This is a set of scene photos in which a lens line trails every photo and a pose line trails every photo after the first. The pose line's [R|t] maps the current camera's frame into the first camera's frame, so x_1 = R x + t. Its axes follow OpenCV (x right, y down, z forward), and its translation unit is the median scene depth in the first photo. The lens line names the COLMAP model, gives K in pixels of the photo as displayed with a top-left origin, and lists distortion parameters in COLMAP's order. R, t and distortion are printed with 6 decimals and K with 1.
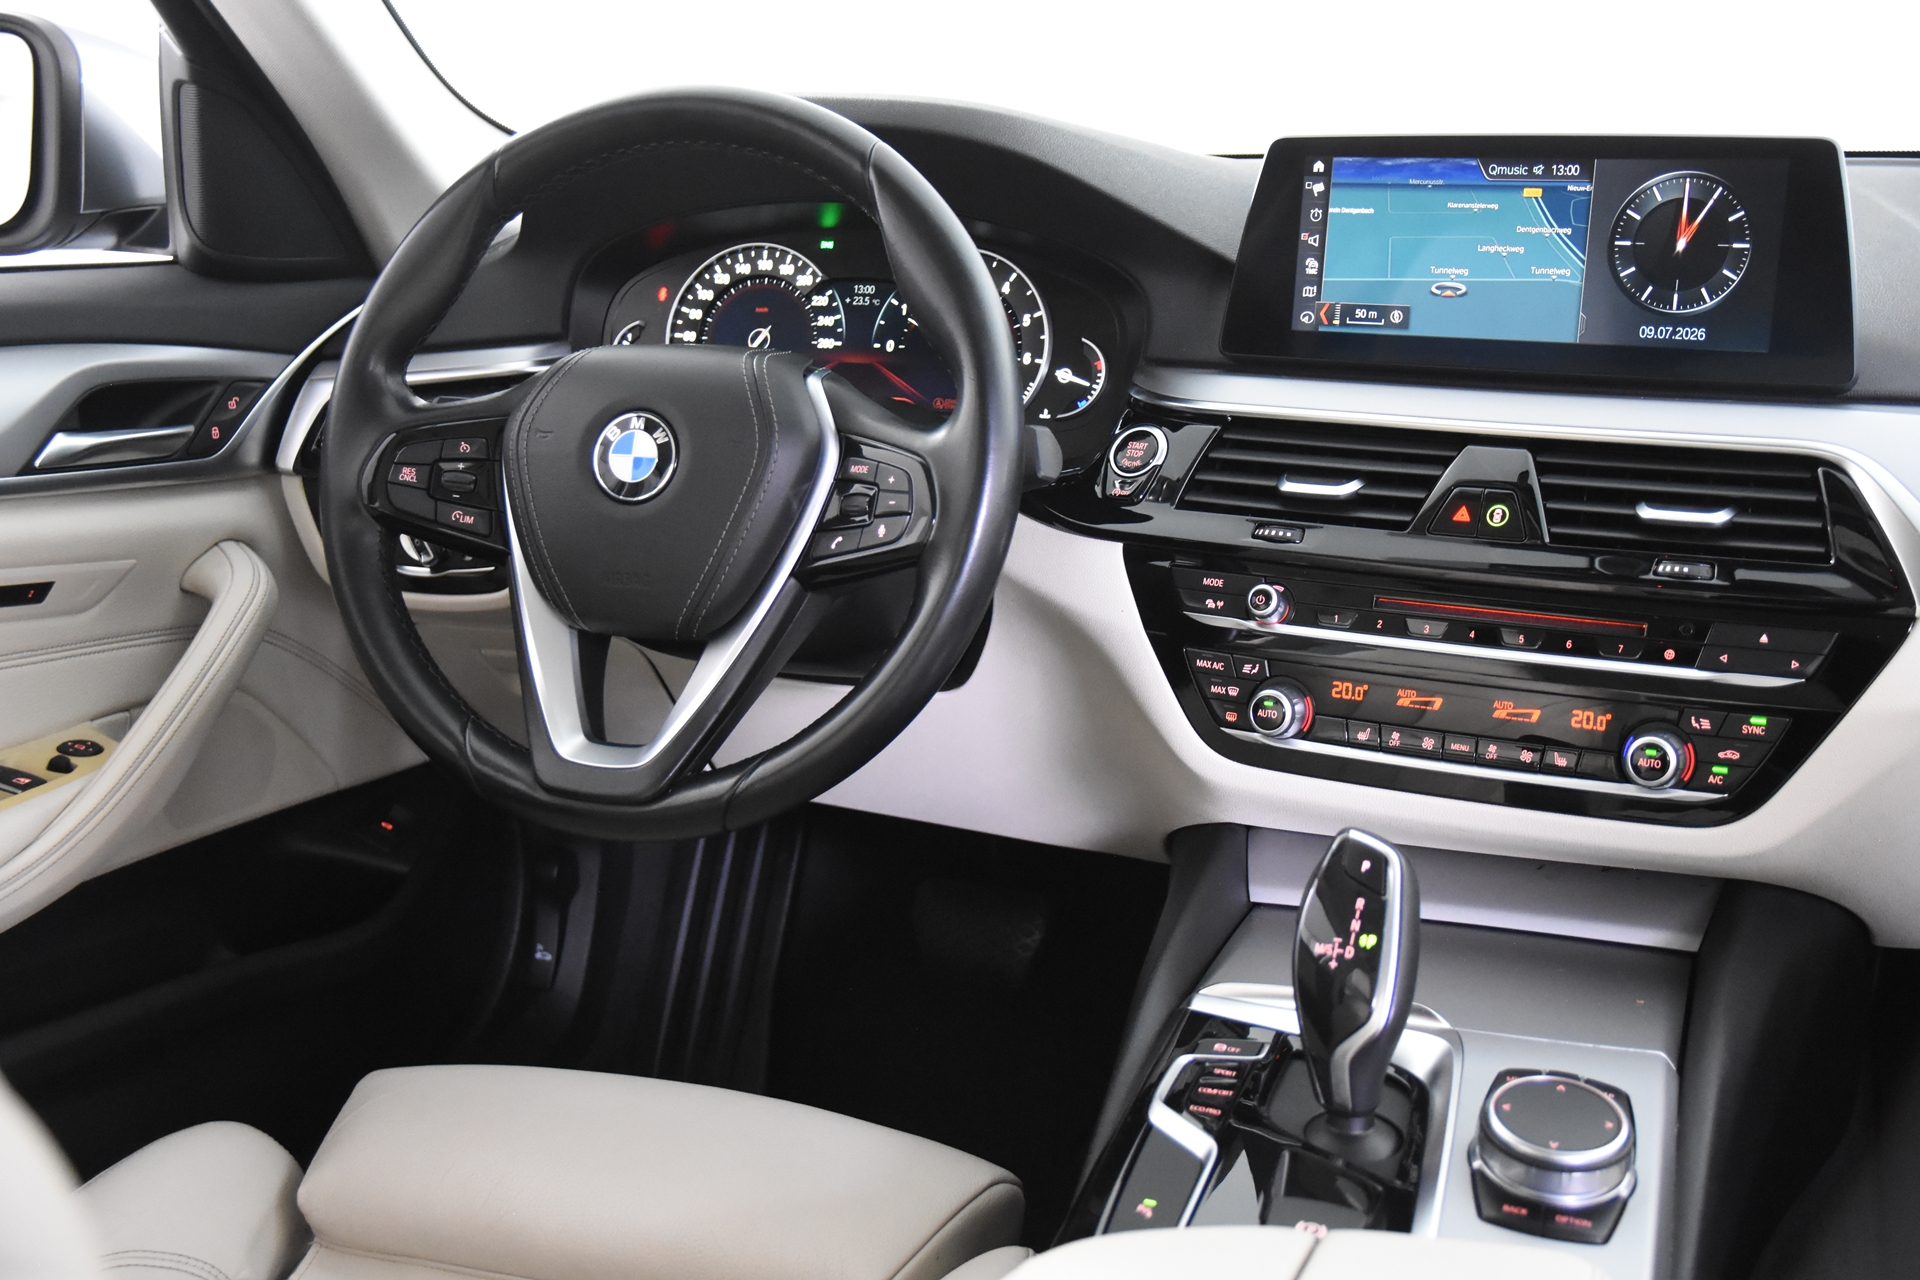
lens RADIAL K [[2248.5, 0, 950.5], [0, 2248.5, 639.9], [0, 0, 1]] dist [0.021385, 0.000000]
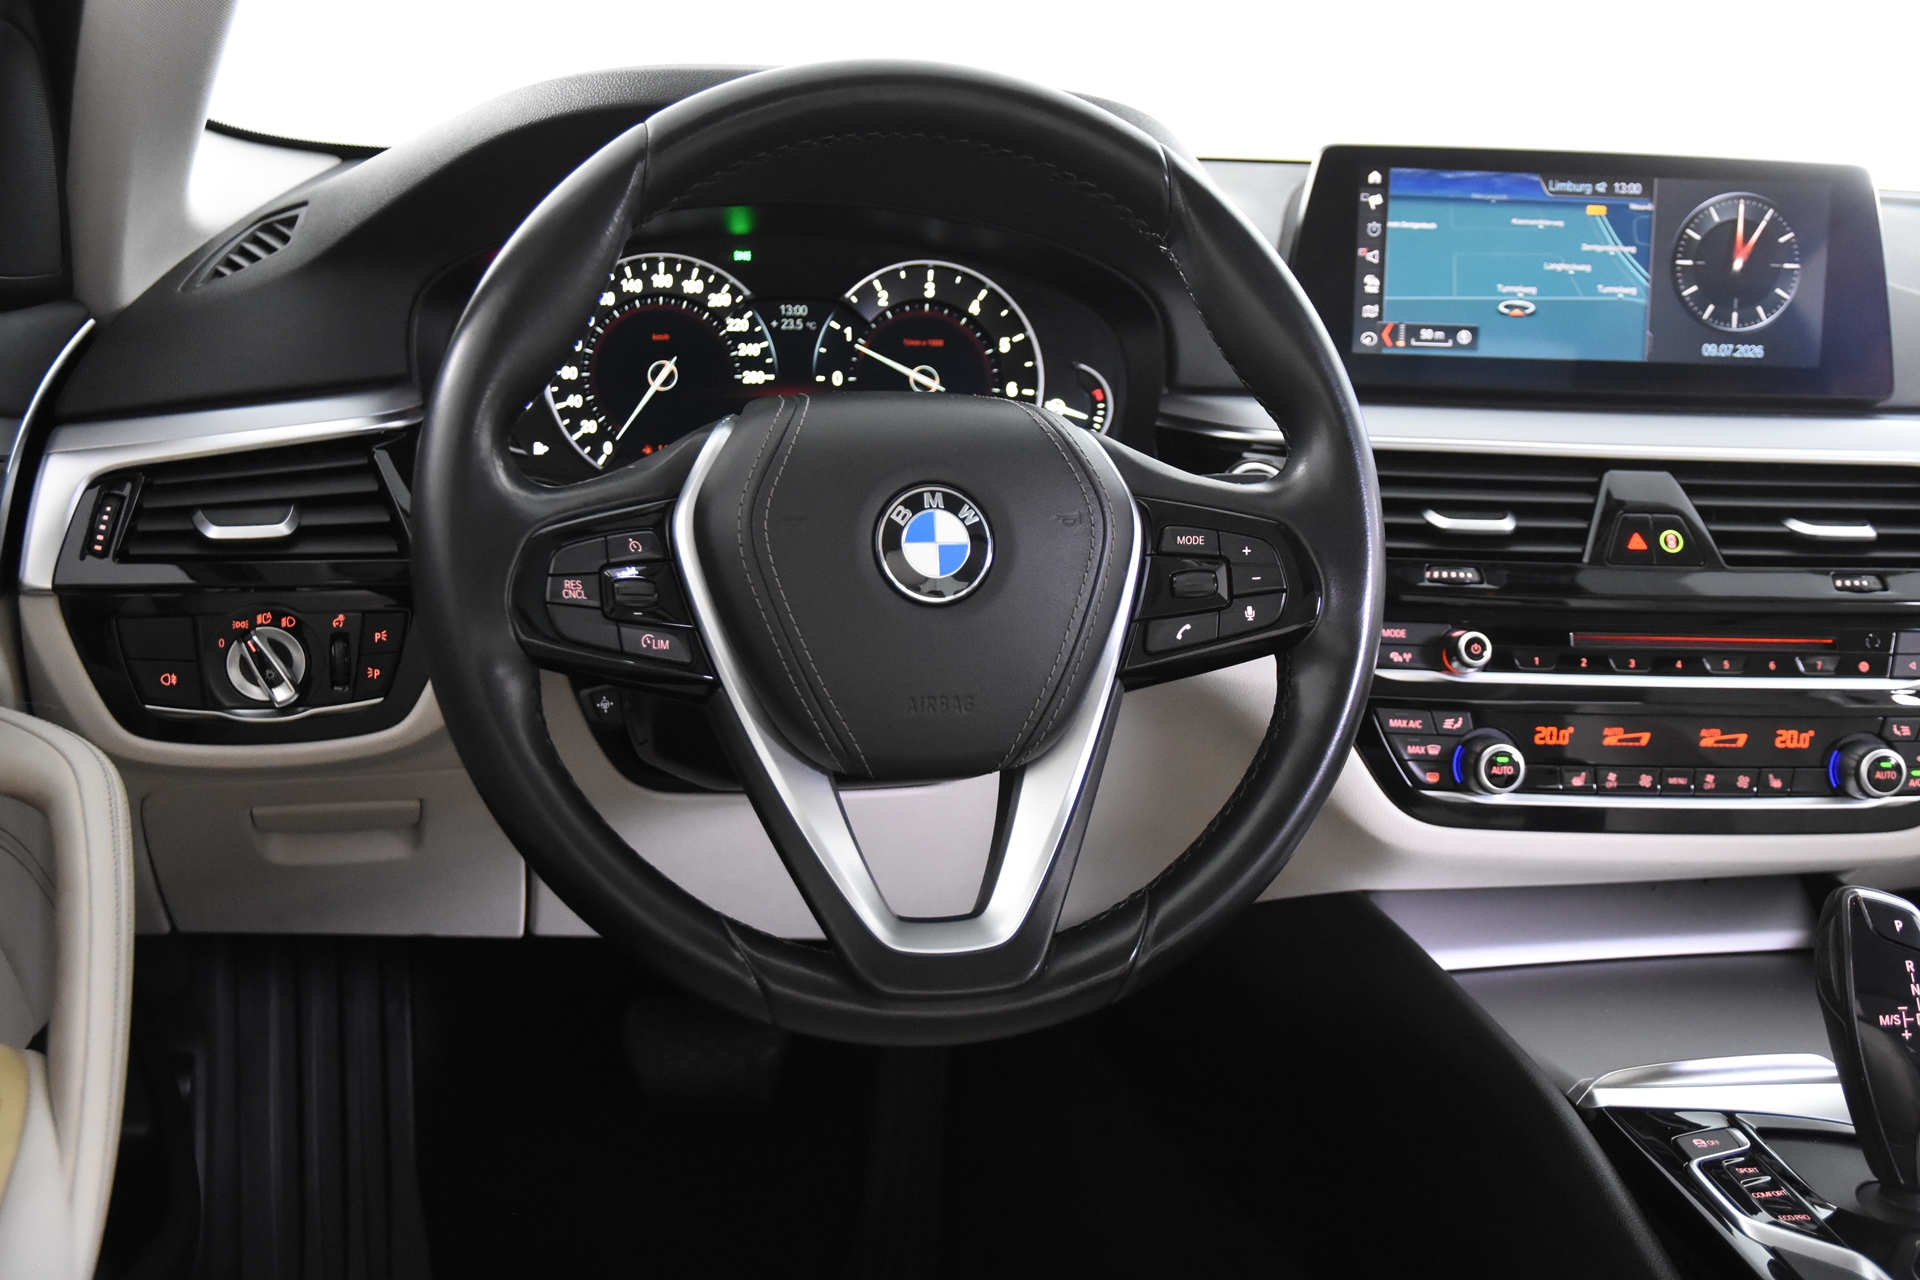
lens RADIAL K [[2248.5, 0, 944.4], [0, 2248.5, 614.7], [0, 0, 1]] dist [0.021385, 0.000000]
pose [[0.821343, -0.089394, 0.563386, -0.541867], [0.088729, 0.995644, 0.028626, -0.075036], [-0.563491, 0.026477, 0.825698, 0.347325]]
